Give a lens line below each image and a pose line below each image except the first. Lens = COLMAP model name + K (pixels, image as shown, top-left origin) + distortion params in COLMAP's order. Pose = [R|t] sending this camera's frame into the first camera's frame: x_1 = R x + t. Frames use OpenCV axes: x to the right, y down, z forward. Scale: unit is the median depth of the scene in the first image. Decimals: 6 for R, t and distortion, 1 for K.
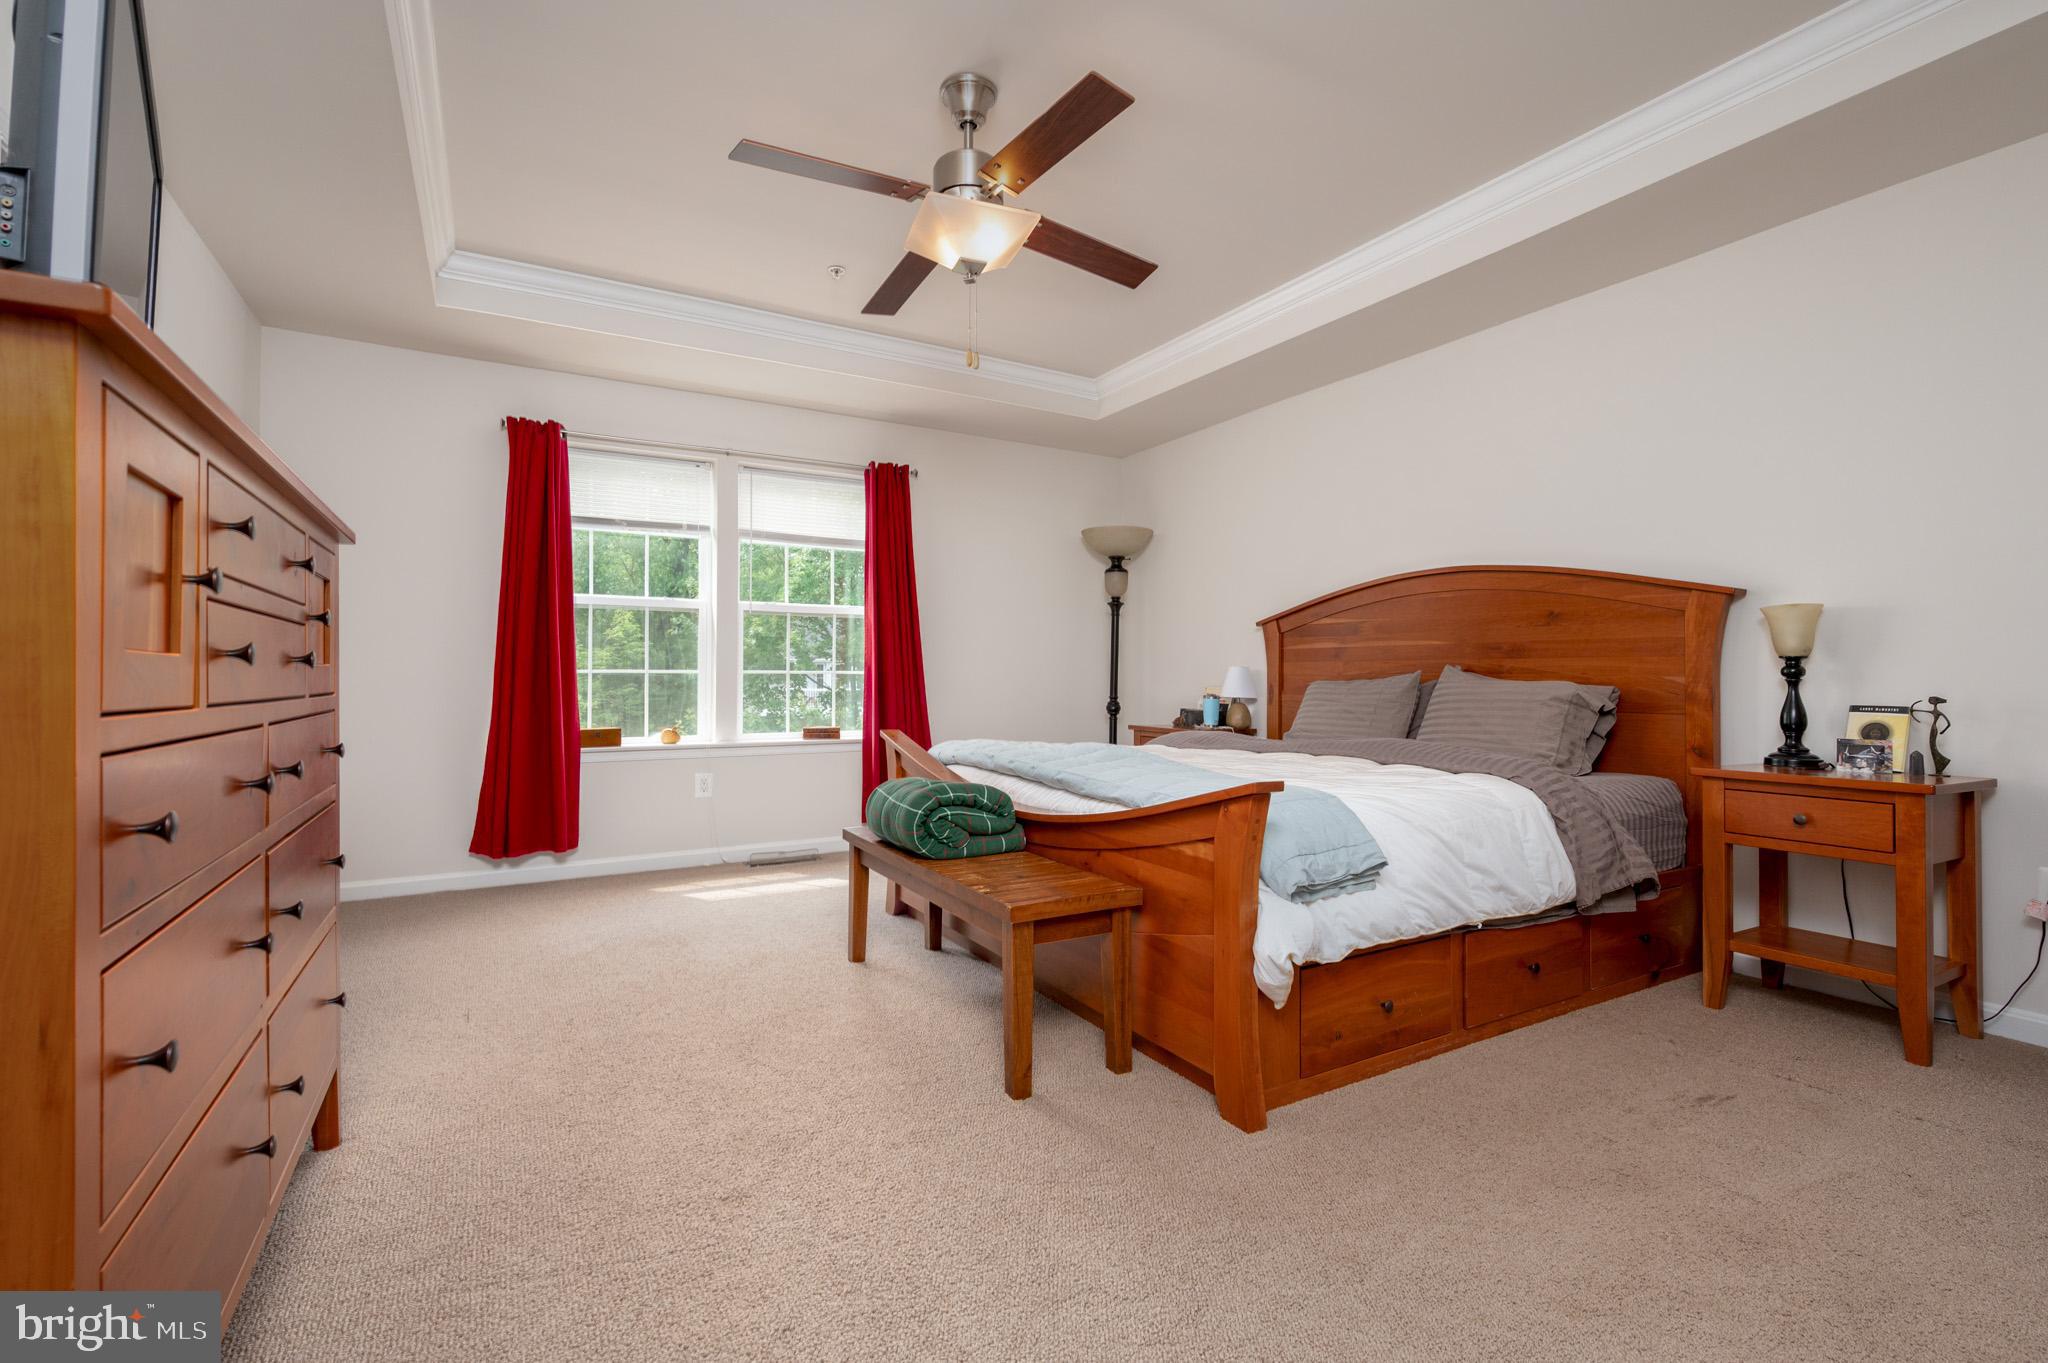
lens RADIAL K [[898.6, 0, 1020.1], [0, 898.6, 673.9], [0, 0, 1]] dist [0.001177, 0.000005]
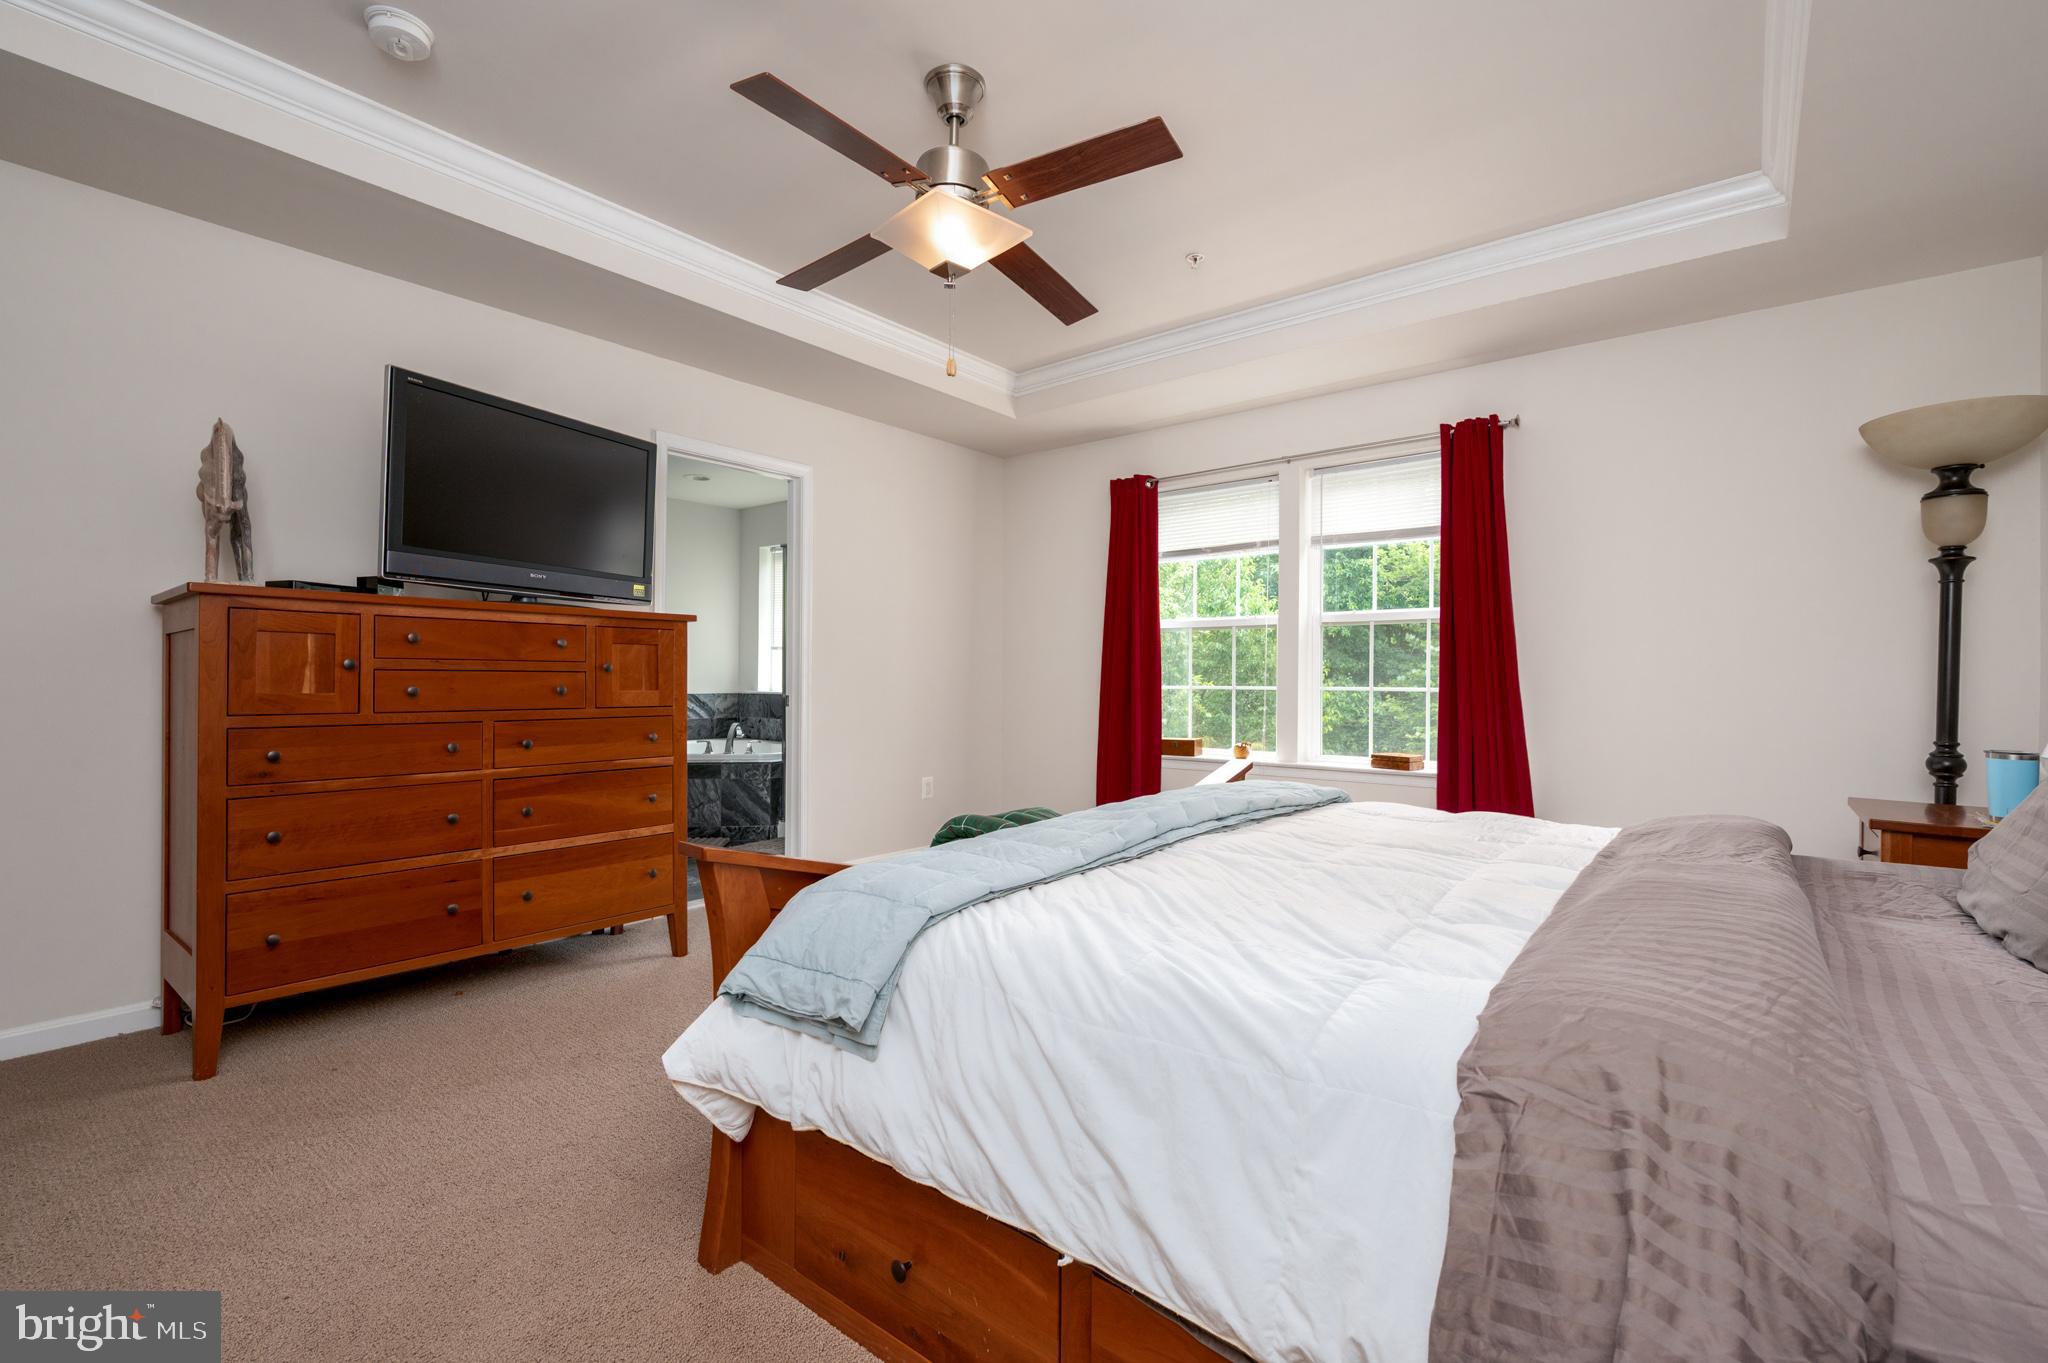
lens RADIAL K [[883.7, 0, 1024.0], [0, 883.7, 681.5], [0, 0, 1]] dist [-0.000332, -0.000023]
pose [[0.364329, 0.001409, -0.931269, 0.436159], [-0.001303, 0.999999, 0.001004, -0.010481], [0.931269, 0.000848, 0.364330, 0.380743]]
